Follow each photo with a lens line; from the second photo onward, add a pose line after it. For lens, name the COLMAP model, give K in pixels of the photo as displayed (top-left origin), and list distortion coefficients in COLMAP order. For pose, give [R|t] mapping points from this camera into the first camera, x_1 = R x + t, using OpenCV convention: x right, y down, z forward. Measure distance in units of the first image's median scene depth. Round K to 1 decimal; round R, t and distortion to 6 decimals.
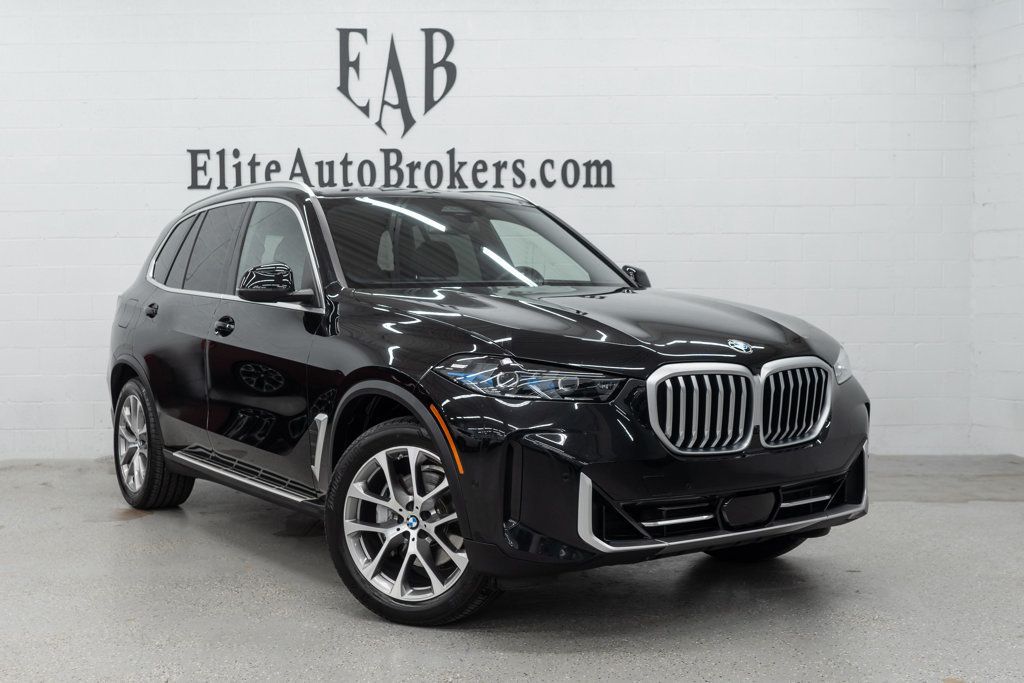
lens RADIAL K [[1214.9, 0, 481.2], [0, 1214.9, 349.0], [0, 0, 1]] dist [-0.019947, 0.000000]
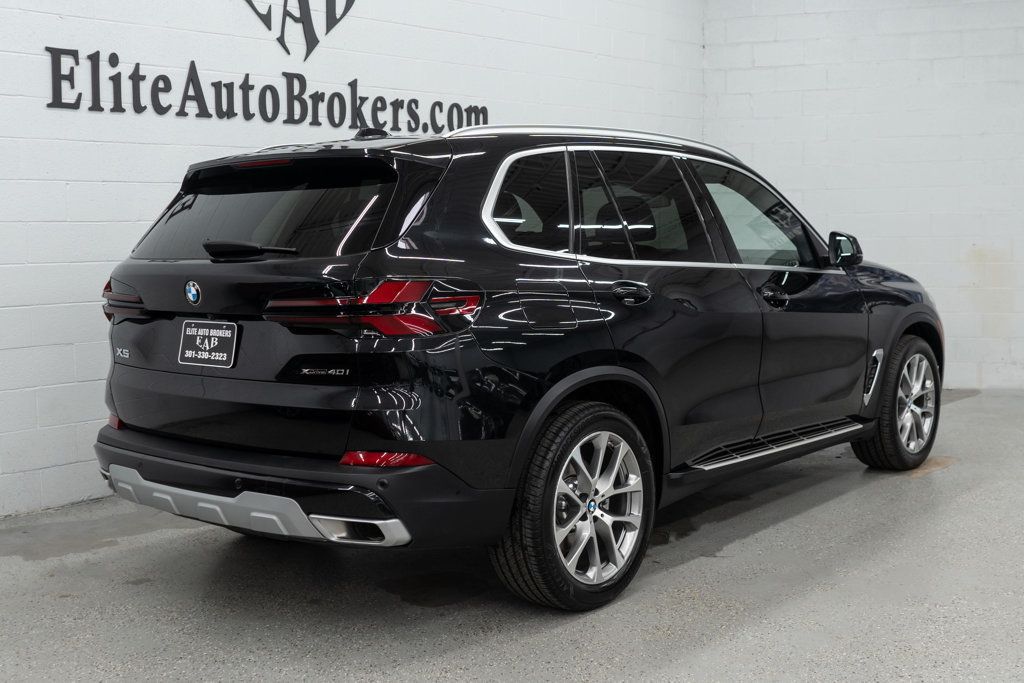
lens RADIAL K [[1214.9, 0, 515.4], [0, 1214.9, 336.7], [0, 0, 1]] dist [-0.019947, 0.000000]
pose [[0.658440, -0.072598, 0.749124, -0.580325], [0.038749, 0.997287, 0.062588, -0.038519], [-0.751635, -0.012183, 0.659466, 0.372095]]
